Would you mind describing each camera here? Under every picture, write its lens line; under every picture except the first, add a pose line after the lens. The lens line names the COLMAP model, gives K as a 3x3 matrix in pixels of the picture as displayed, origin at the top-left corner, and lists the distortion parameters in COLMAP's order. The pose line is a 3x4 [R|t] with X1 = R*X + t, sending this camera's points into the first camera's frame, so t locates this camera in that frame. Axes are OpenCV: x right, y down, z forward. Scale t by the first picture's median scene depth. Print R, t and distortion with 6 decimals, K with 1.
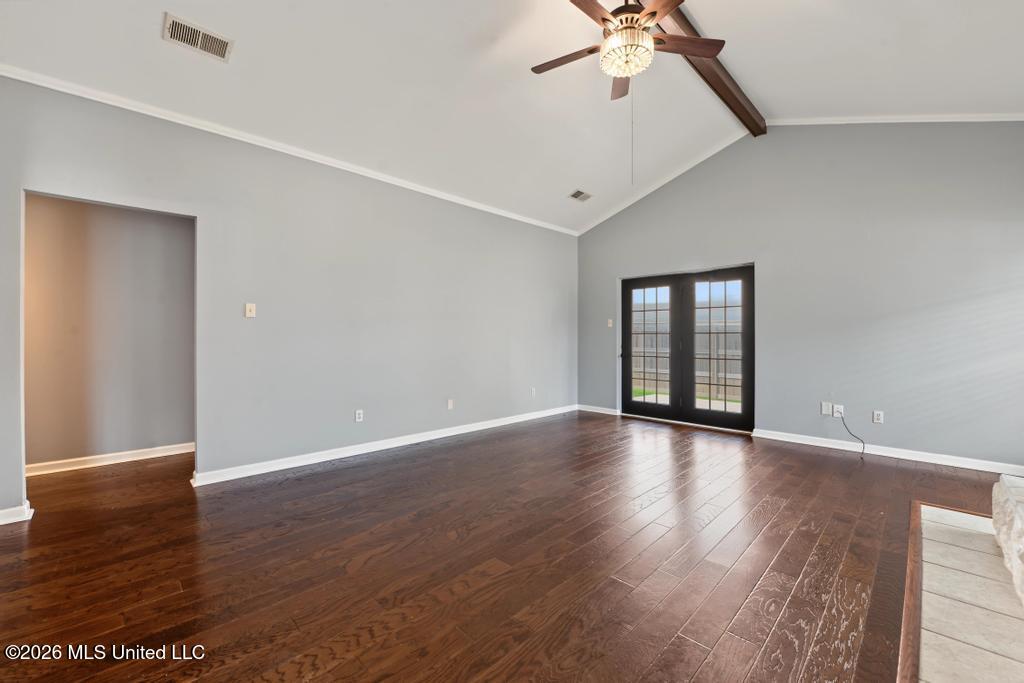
lens RADIAL K [[415.9, 0, 511.4], [0, 415.9, 339.8], [0, 0, 1]] dist [-0.009900, -0.000267]
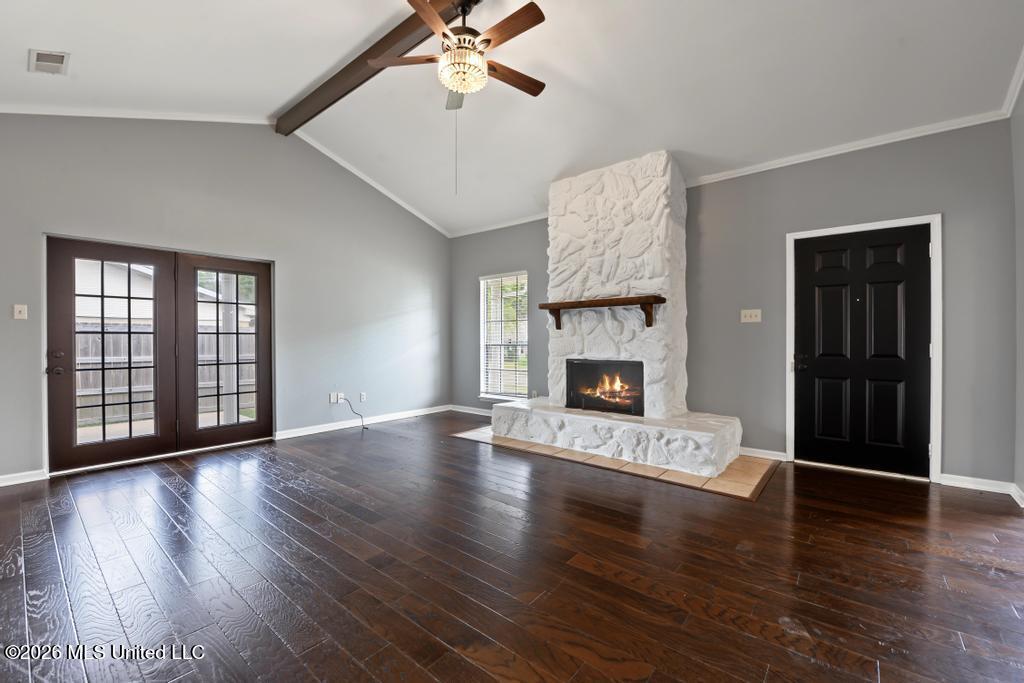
lens RADIAL K [[415.9, 0, 512.0], [0, 415.9, 341.4], [0, 0, 1]] dist [-0.009900, -0.000267]
pose [[-0.101814, -0.006304, 0.994783, -0.399651], [0.004888, 0.999965, 0.006837, -0.003133], [-0.994791, 0.005559, -0.101780, 0.488607]]
